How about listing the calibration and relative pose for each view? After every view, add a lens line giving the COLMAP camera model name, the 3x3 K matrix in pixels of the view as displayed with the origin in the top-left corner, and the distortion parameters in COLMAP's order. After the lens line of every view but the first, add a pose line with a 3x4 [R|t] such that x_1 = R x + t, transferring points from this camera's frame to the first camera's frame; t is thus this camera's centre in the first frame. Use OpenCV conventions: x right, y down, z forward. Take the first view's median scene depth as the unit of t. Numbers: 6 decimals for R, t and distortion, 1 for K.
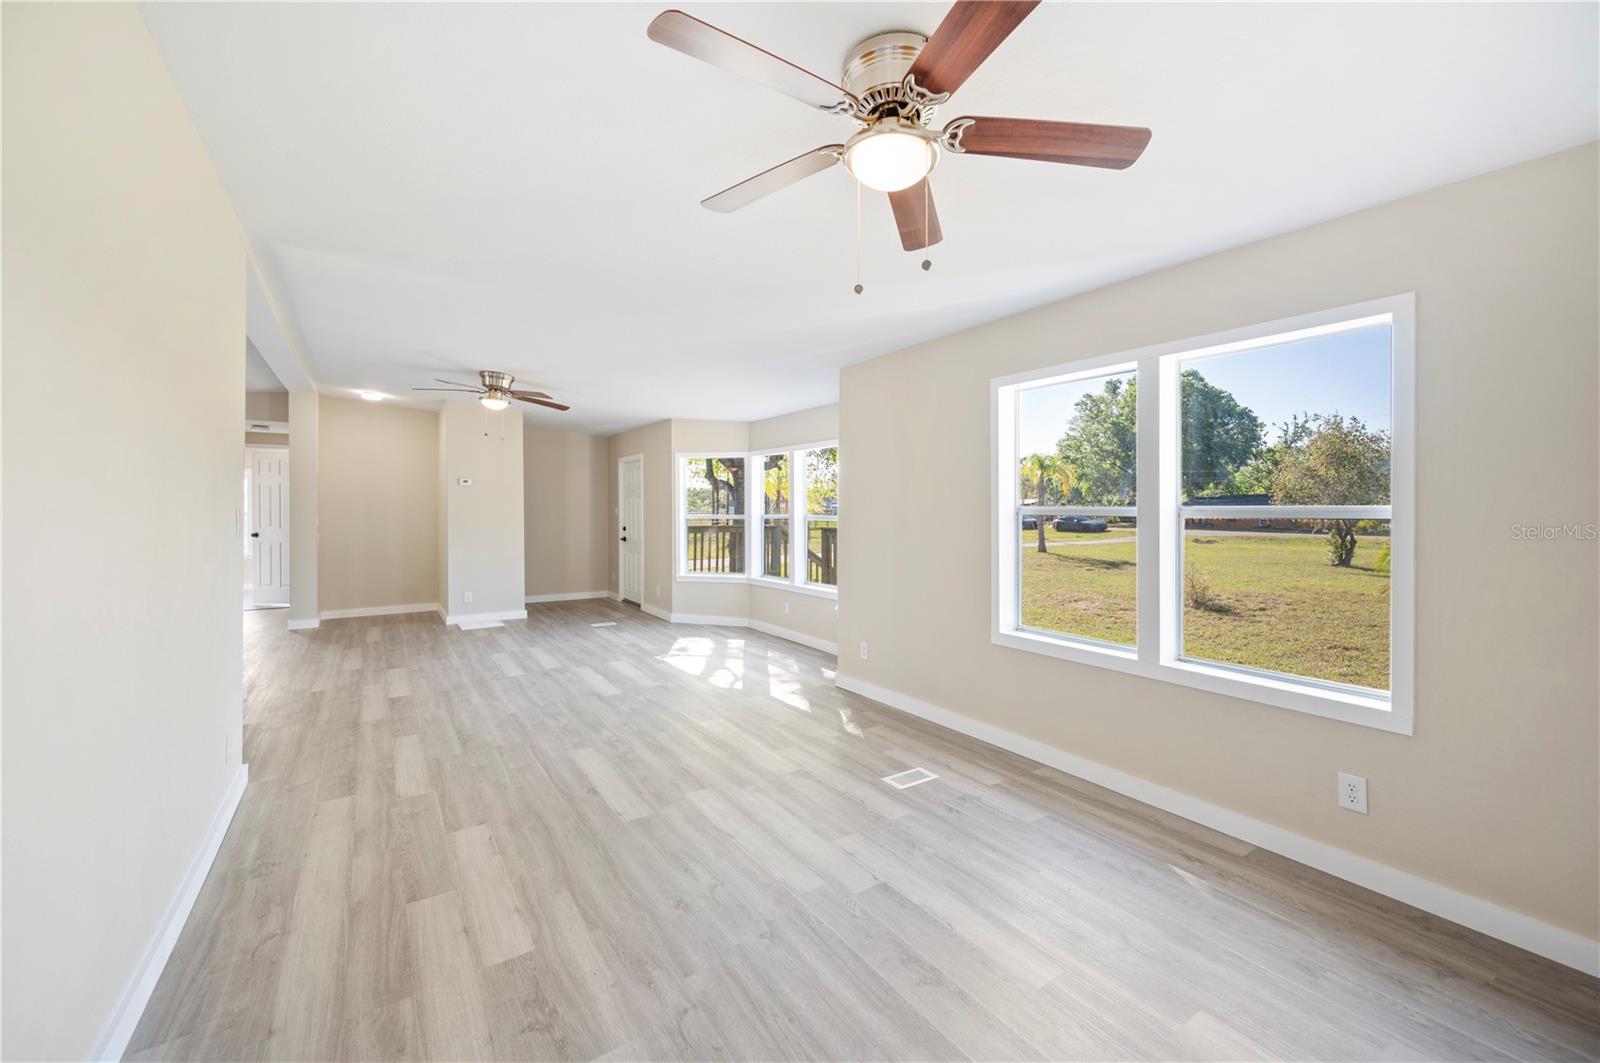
lens RADIAL K [[645.6, 0, 806.6], [0, 645.6, 517.3], [0, 0, 1]] dist [0.000426, -0.000074]
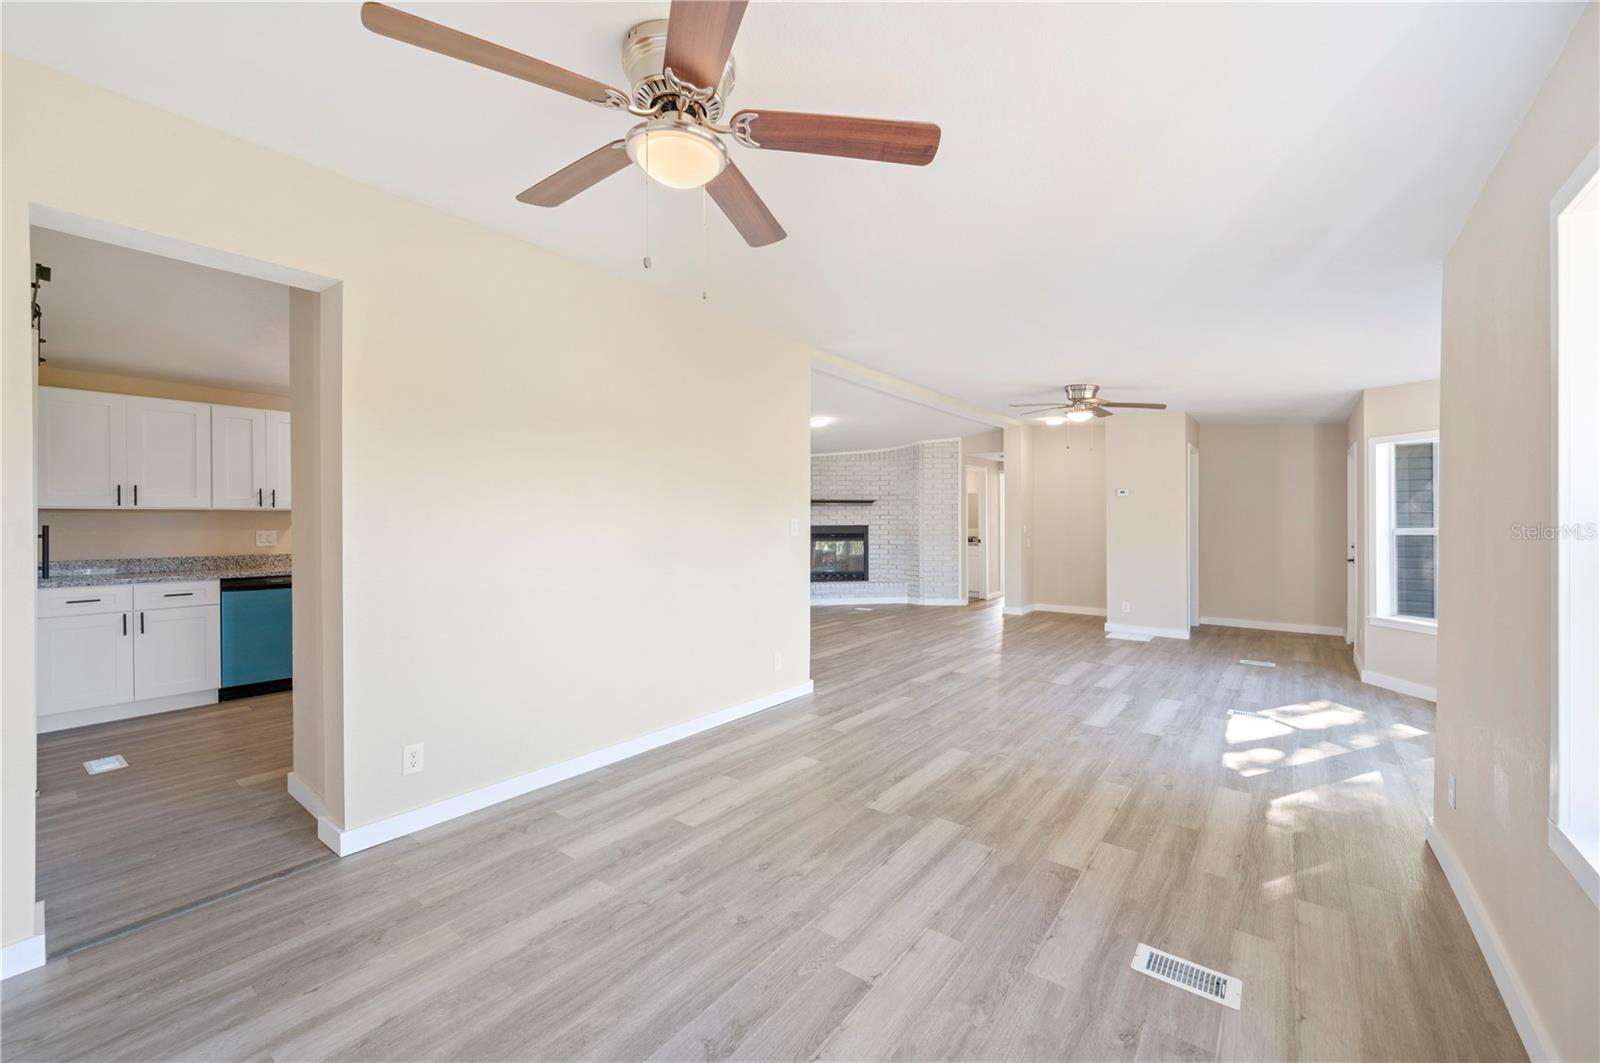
lens RADIAL K [[635.1, 0, 794.2], [0, 635.1, 525.1], [0, 0, 1]] dist [-0.002197, 0.000019]
pose [[0.304541, 0.009777, -0.952449, 0.474254], [-0.013659, 0.999889, 0.005897, -0.005123], [0.952401, 0.011214, 0.304641, 0.376033]]
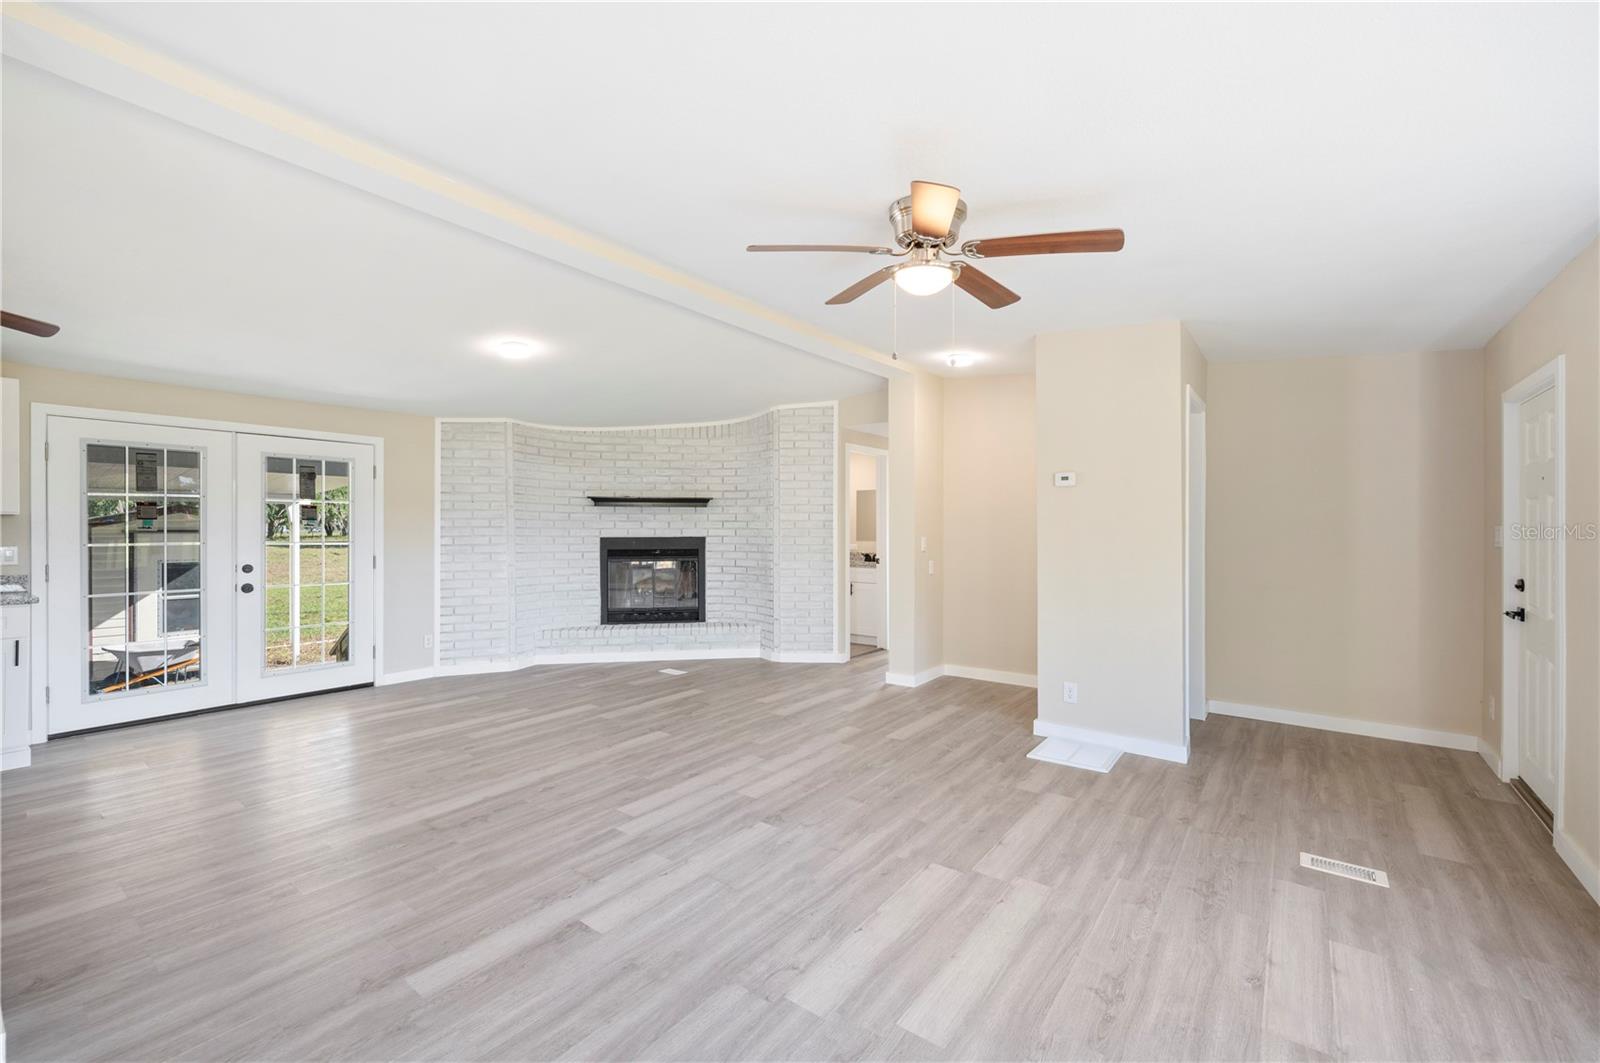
lens RADIAL K [[658.9, 0, 804.7], [0, 658.9, 526.6], [0, 0, 1]] dist [0.000089, -0.000115]
pose [[0.324417, 0.000584, -0.945914, -0.142384], [-0.015497, 0.999869, -0.004698, -0.015885], [0.945787, 0.016183, 0.324383, 1.119781]]
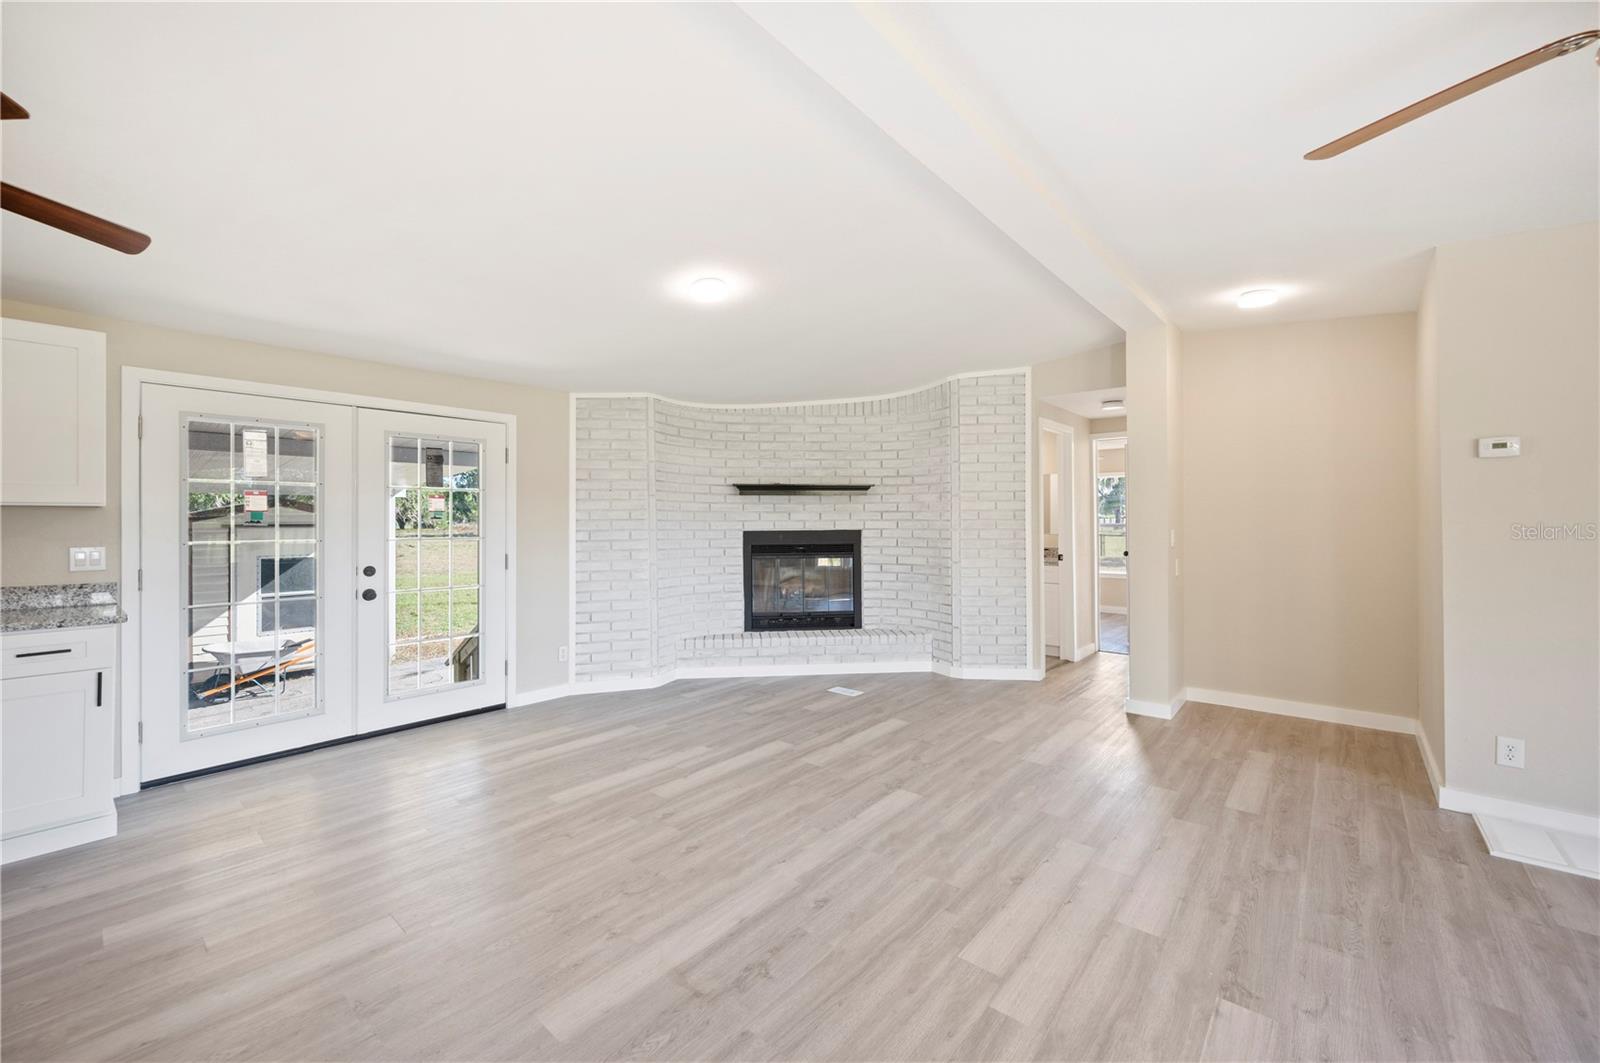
lens RADIAL K [[635.9, 0, 803.7], [0, 635.9, 512.5], [0, 0, 1]] dist [0.000472, -0.000160]
pose [[0.267818, -0.009560, -0.963422, -0.506767], [-0.010893, 0.999857, -0.012950, -0.012548], [0.963408, 0.013963, 0.267676, 0.922705]]
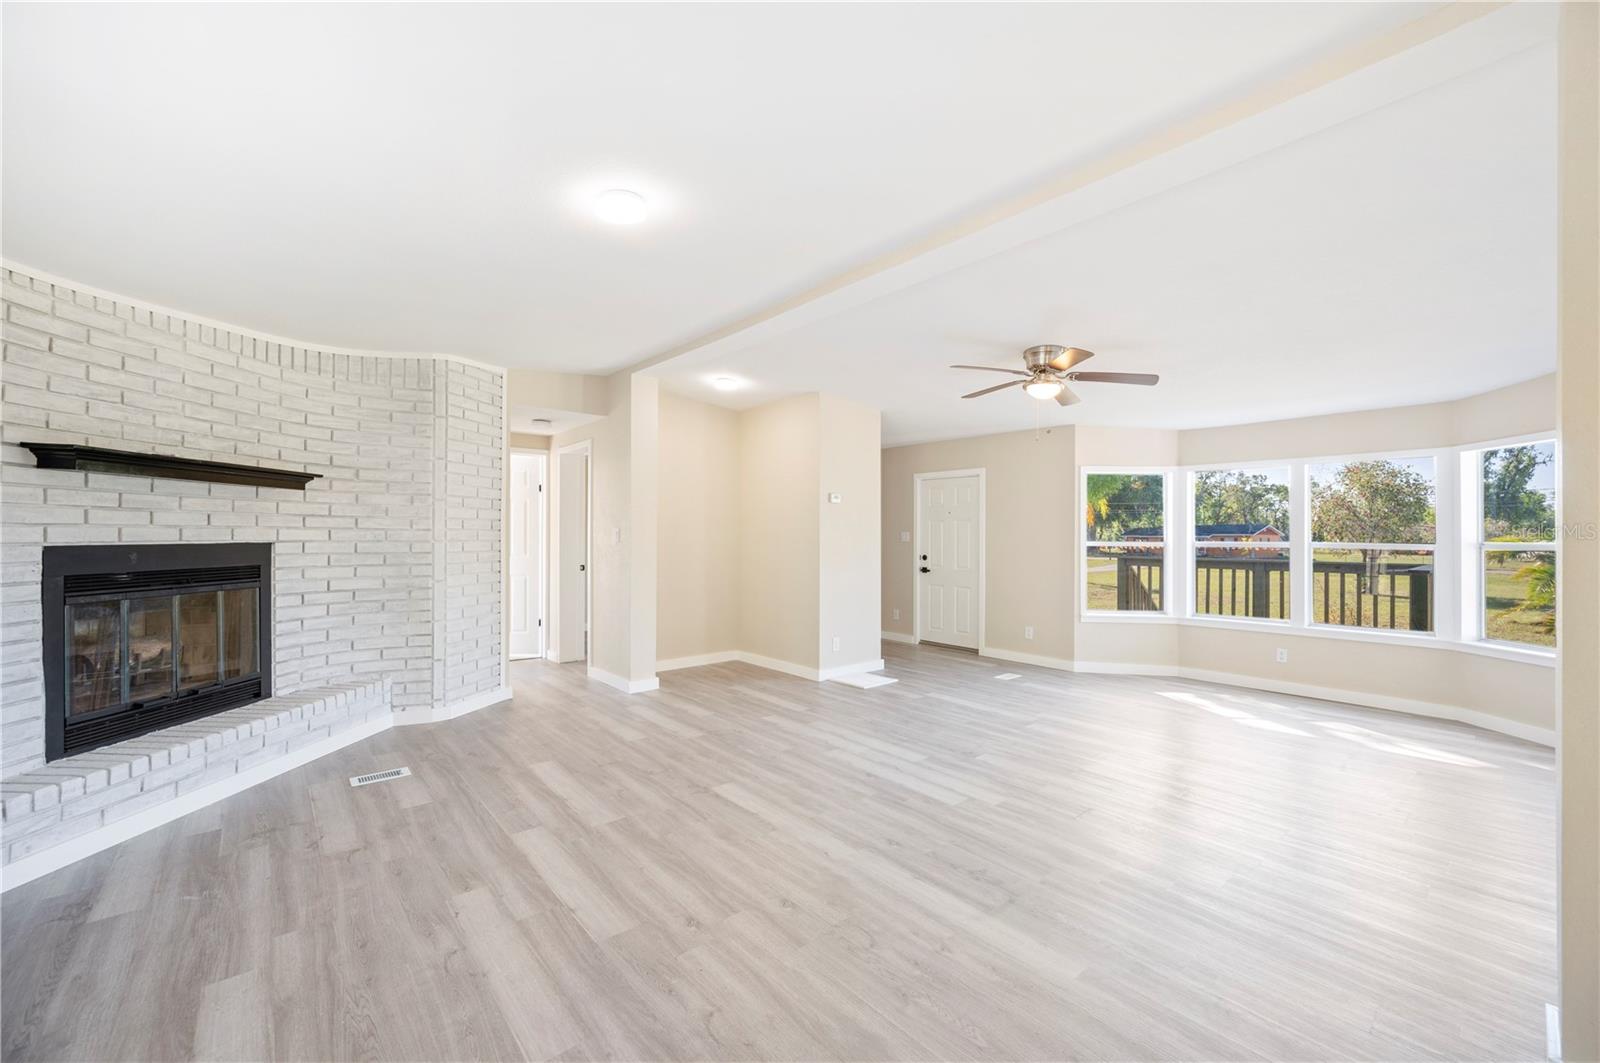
lens RADIAL K [[639.1, 0, 799.7], [0, 639.1, 515.5], [0, 0, 1]] dist [-0.000560, -0.000062]
pose [[0.992793, 0.010433, 0.119390, -1.211127], [-0.004840, 0.998881, -0.047044, 0.007635], [-0.119747, 0.046127, 0.991732, 0.424584]]
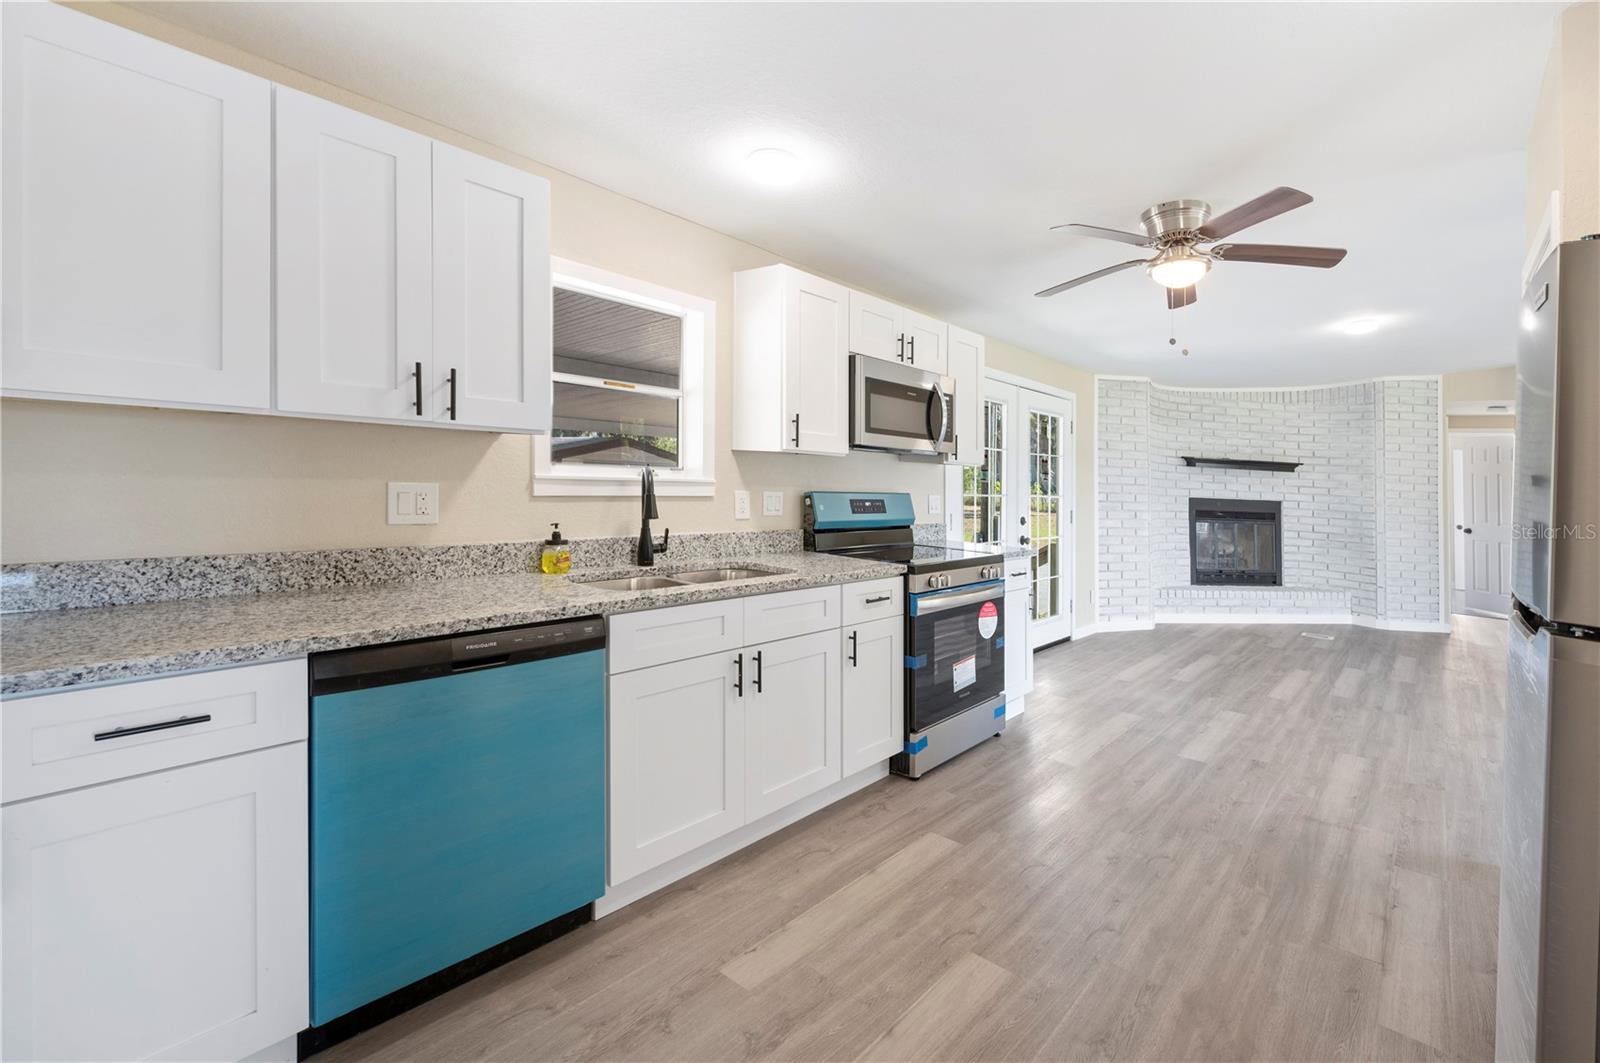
lens RADIAL K [[709.6, 0, 946.4], [0, 709.6, 422.3], [0, 0, 1]] dist [0.004197, -0.000250]
pose [[0.371384, -0.052143, -0.927014, -0.438205], [-0.060289, 0.994960, -0.080118, 0.003723], [0.926520, 0.085644, 0.366368, -0.089129]]
